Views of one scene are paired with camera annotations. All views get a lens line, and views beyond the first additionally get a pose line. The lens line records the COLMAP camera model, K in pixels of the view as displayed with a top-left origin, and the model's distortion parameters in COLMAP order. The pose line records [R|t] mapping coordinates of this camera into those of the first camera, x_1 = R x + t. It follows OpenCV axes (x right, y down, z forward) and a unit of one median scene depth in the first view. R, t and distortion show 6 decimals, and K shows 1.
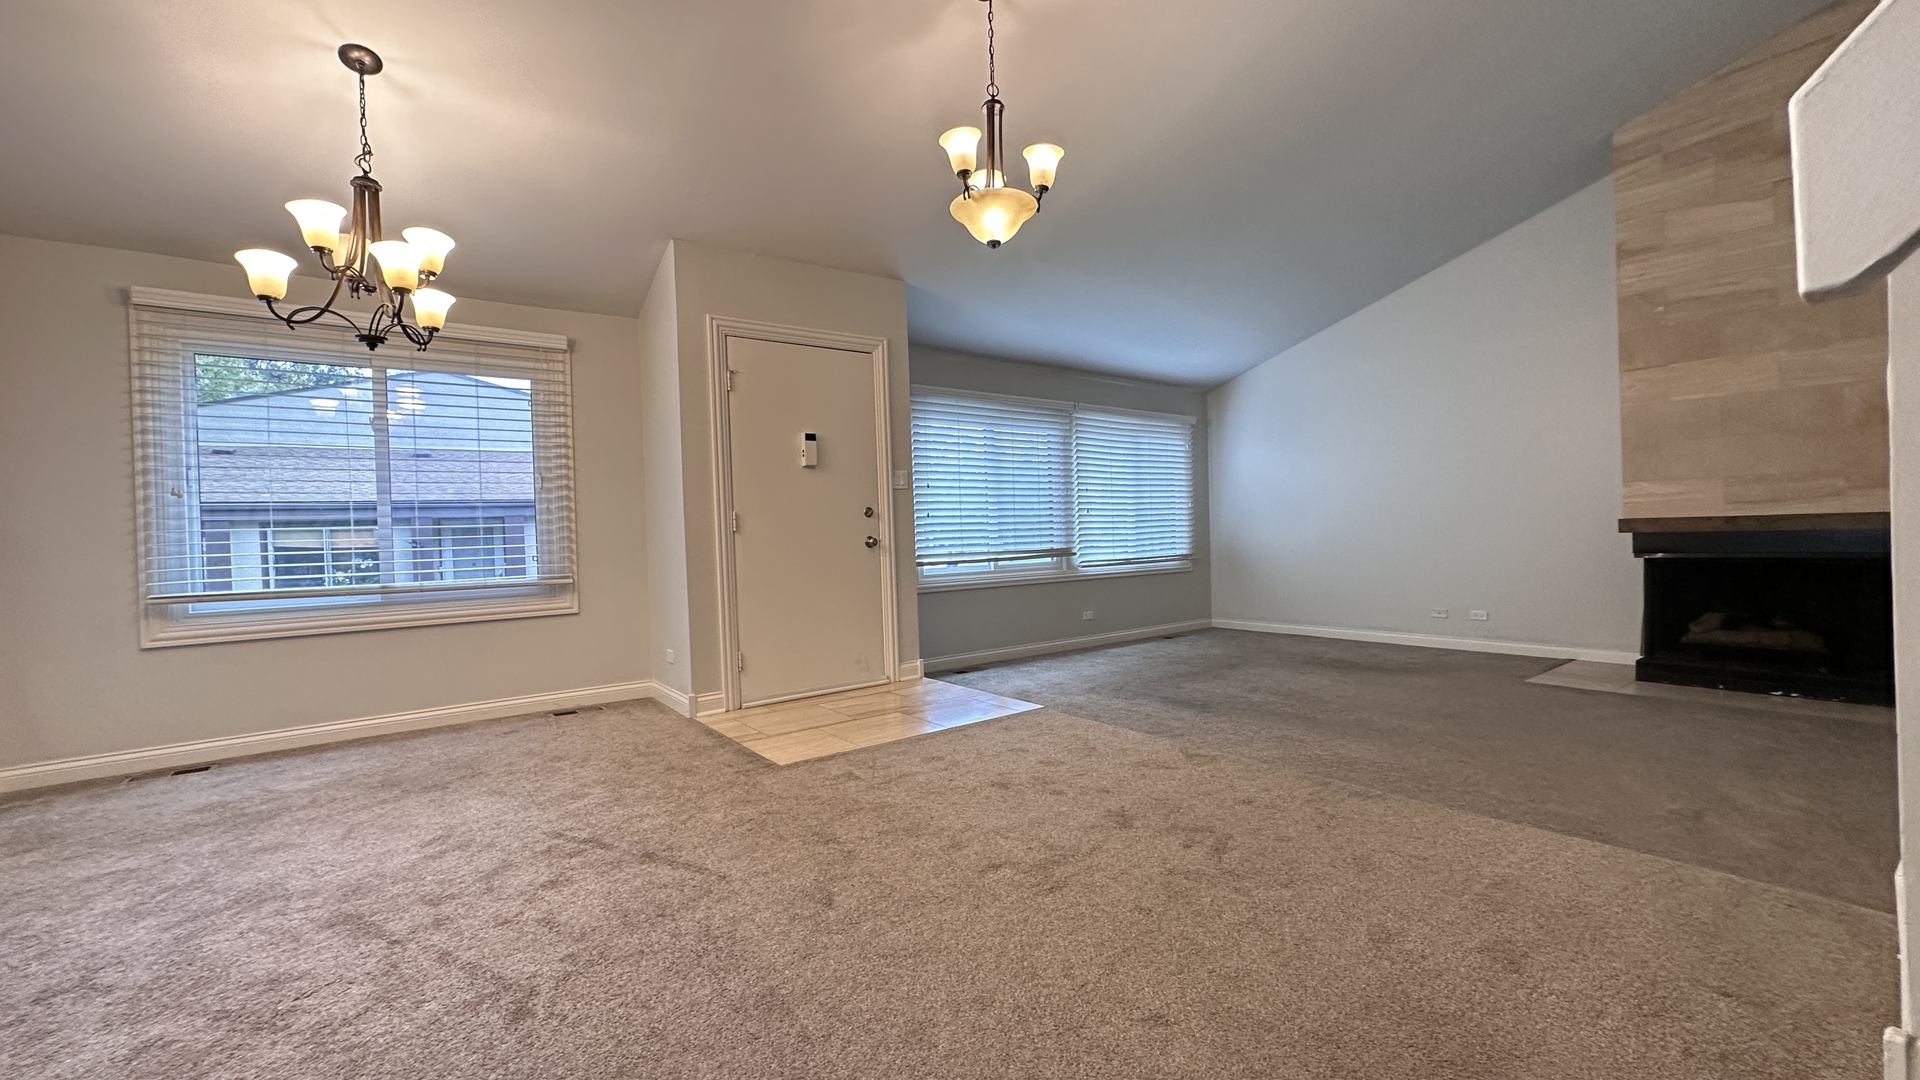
lens RADIAL K [[766.6, 0, 958.9], [0, 766.6, 538.9], [0, 0, 1]] dist [-0.002316, 0.000914]
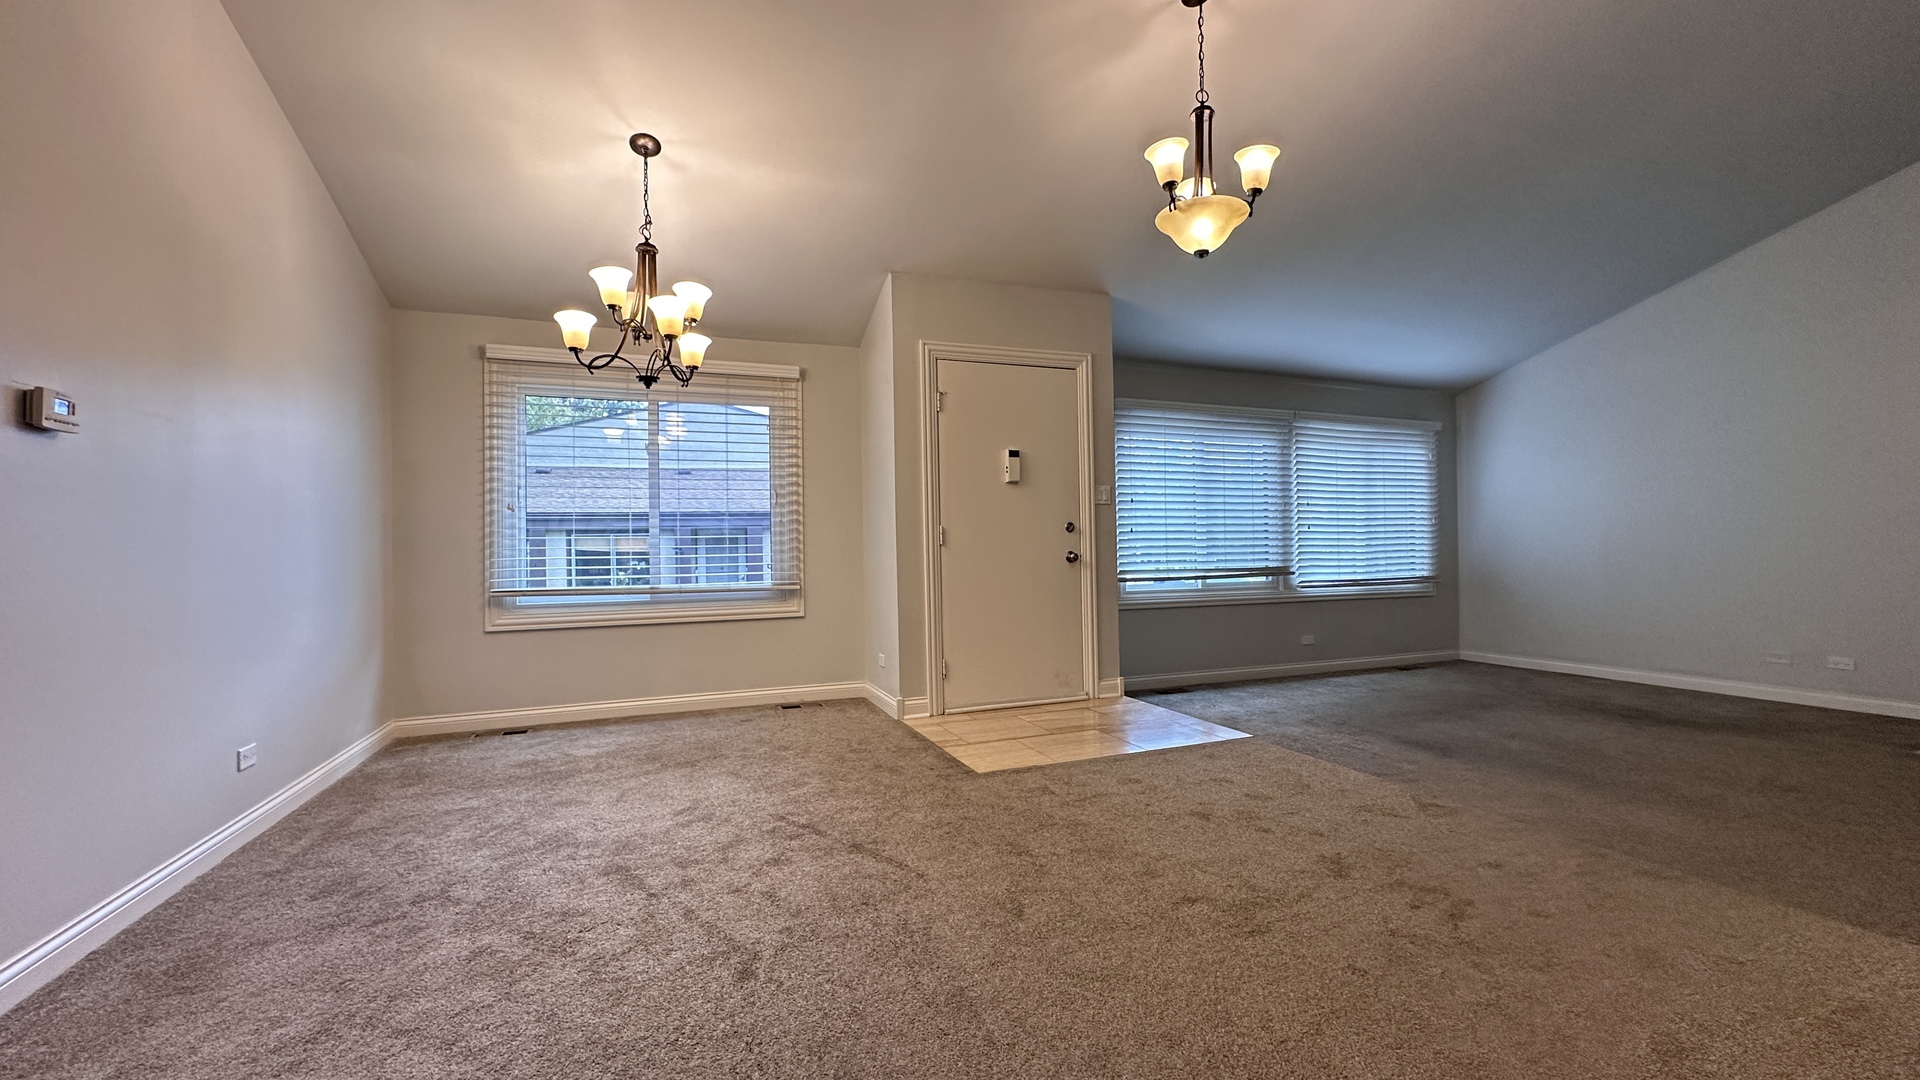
lens RADIAL K [[766.6, 0, 958.9], [0, 766.6, 538.9], [0, 0, 1]] dist [-0.002316, 0.000914]
pose [[0.964449, 0.013374, -0.263932, 0.010582], [-0.017328, 0.999770, -0.012659, -0.006721], [0.263702, 0.016782, 0.964458, -0.009184]]
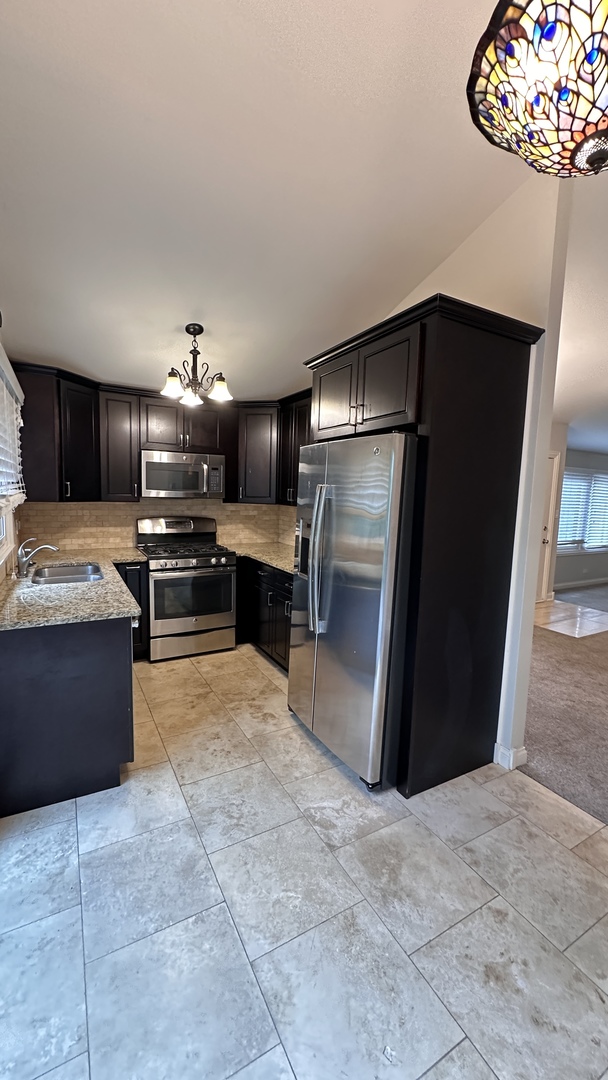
lens RADIAL K [[431.2, 0, 304.0], [0, 431.2, 540.0], [0, 0, 1]] dist [-0.002316, 0.000914]
pose [[0.990318, 0.078042, -0.114802, -1.048270], [-0.065327, 0.991712, 0.110633, -0.147631], [0.122485, -0.102062, 0.987209, -0.572466]]
